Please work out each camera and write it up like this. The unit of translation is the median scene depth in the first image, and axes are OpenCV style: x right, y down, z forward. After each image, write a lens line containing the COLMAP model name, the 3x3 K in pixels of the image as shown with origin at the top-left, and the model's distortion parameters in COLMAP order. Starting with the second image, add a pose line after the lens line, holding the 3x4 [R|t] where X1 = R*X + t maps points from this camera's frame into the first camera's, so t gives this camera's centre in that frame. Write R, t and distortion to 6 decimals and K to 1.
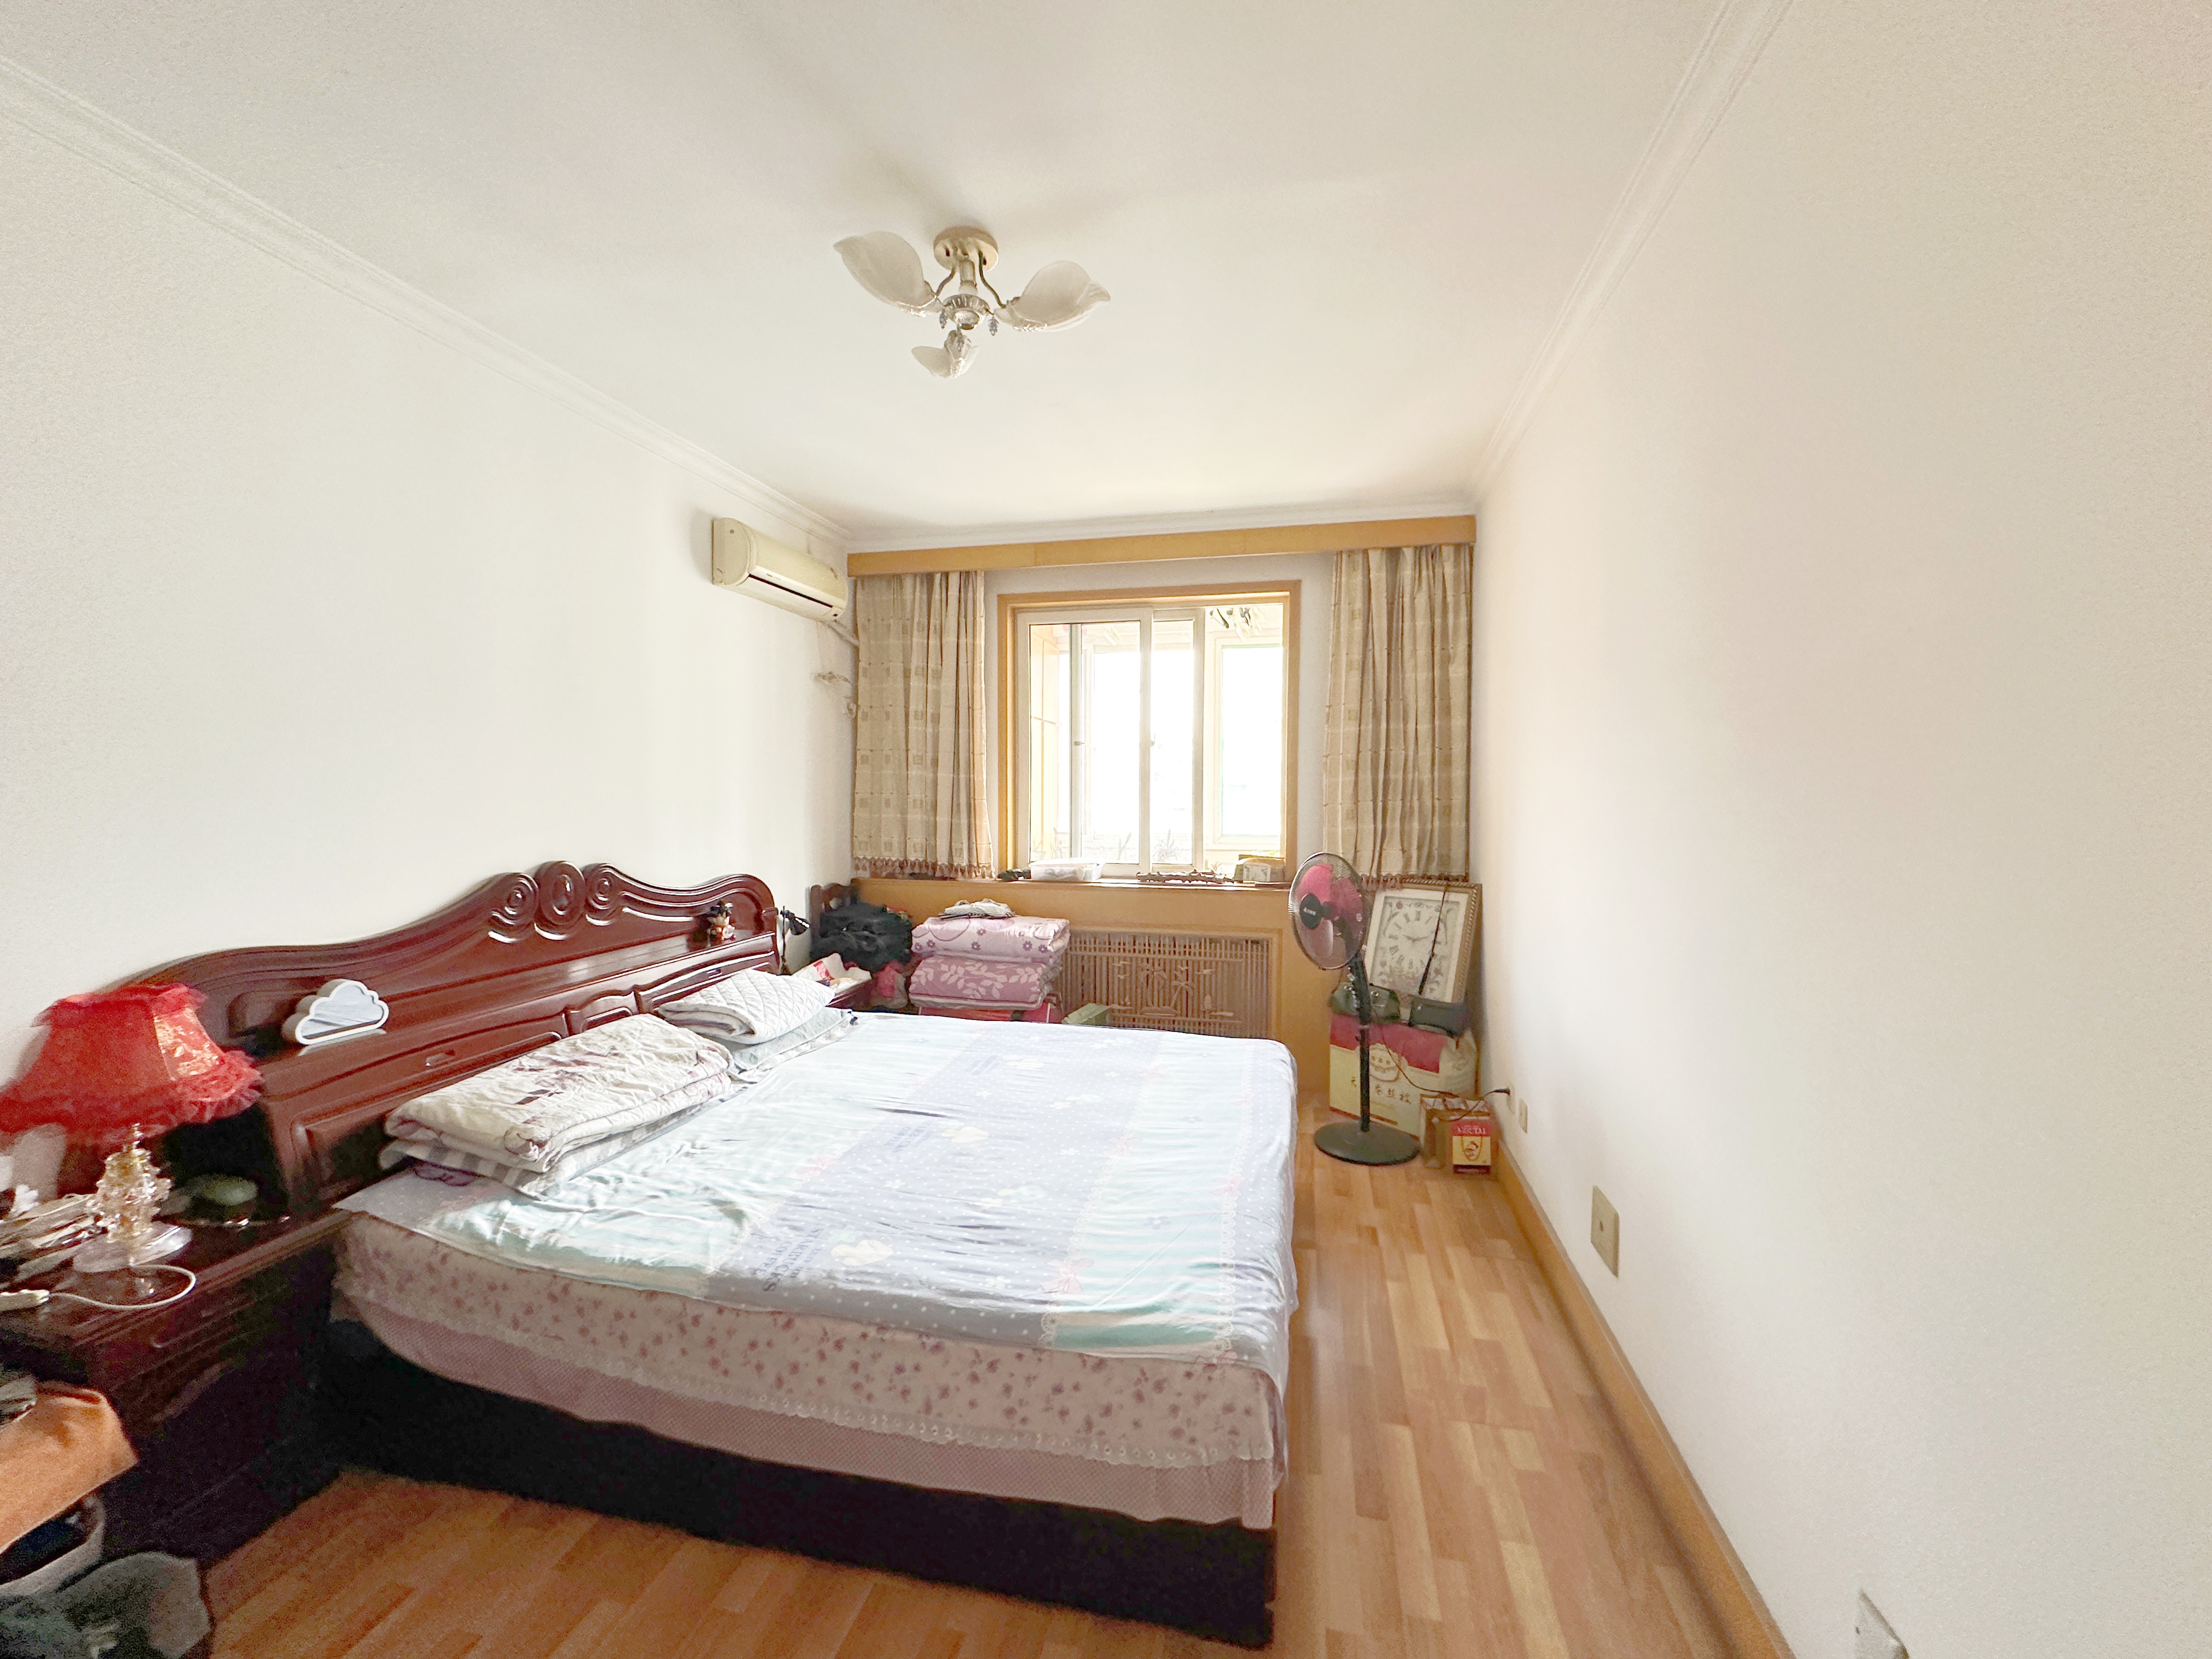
lens RADIAL K [[893.6, 0, 1103.3], [0, 893.6, 822.3], [0, 0, 1]] dist [0.000102, -0.000047]
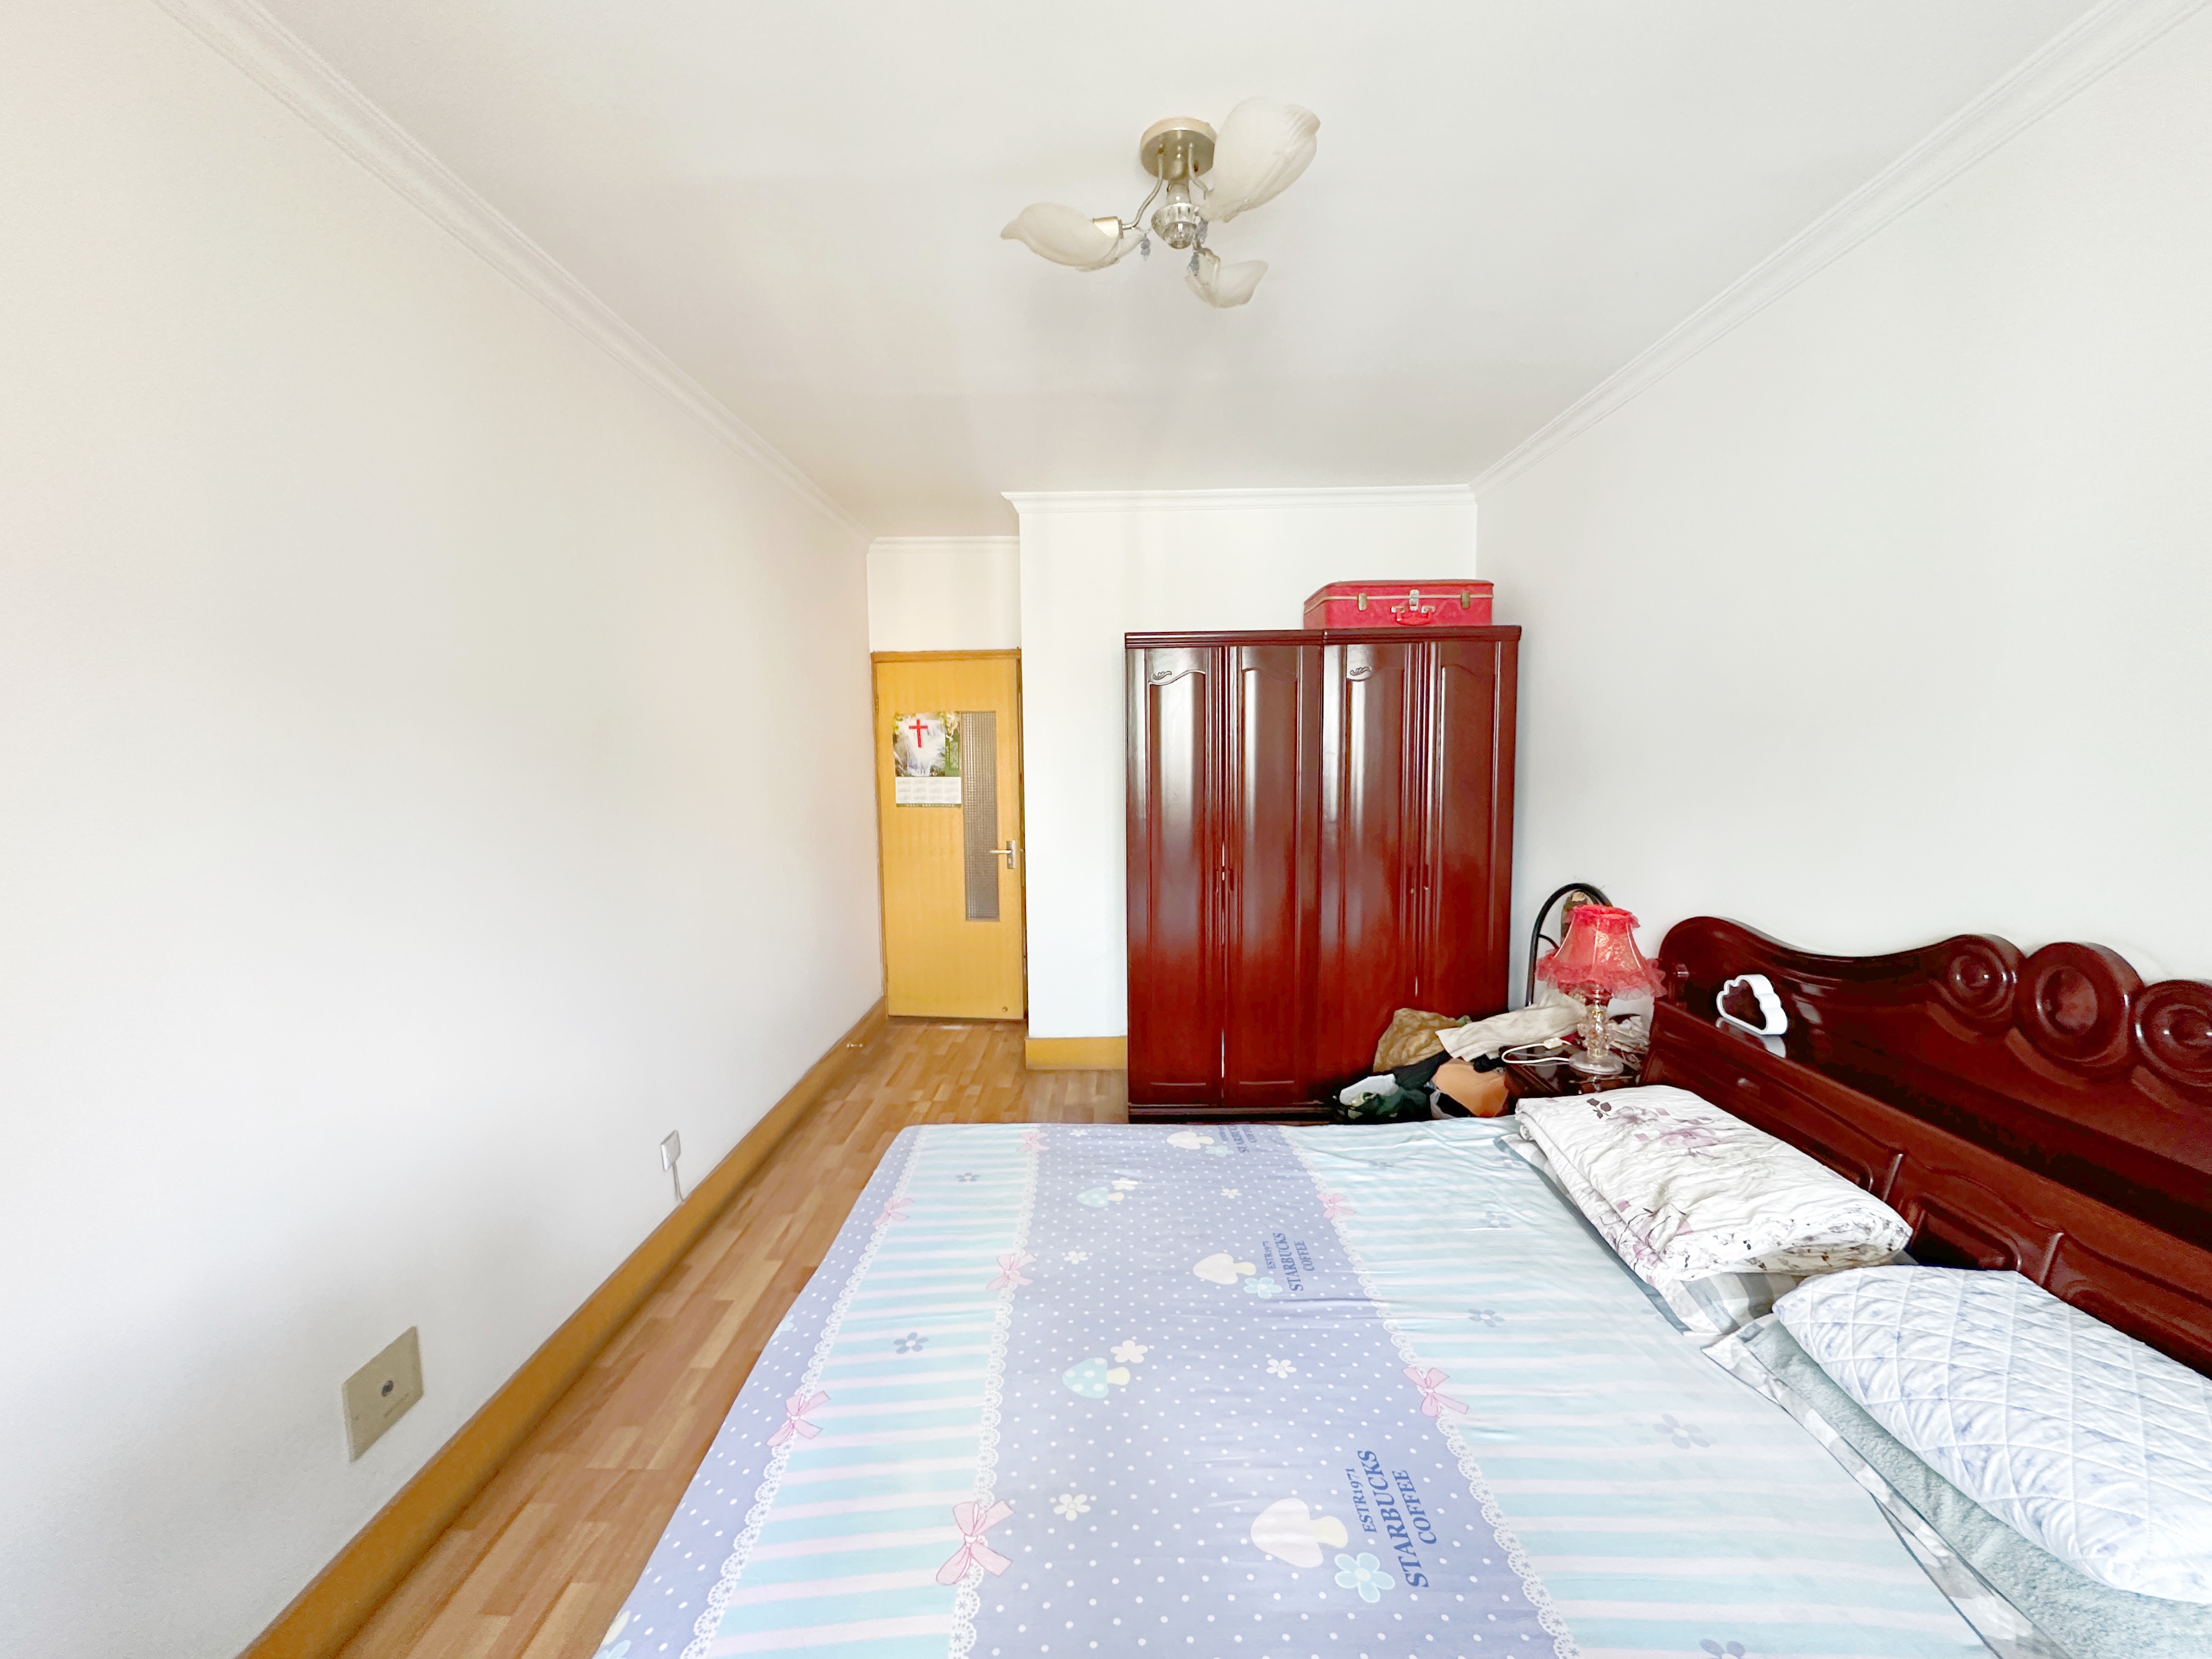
lens RADIAL K [[893.6, 0, 1096.6], [0, 893.6, 830.3], [0, 0, 1]] dist [0.000102, -0.000047]
pose [[-0.981036, 0.026554, -0.191996, 0.092542], [0.004770, 0.993579, 0.113040, -0.109960], [0.193765, 0.109981, -0.974864, 1.824152]]
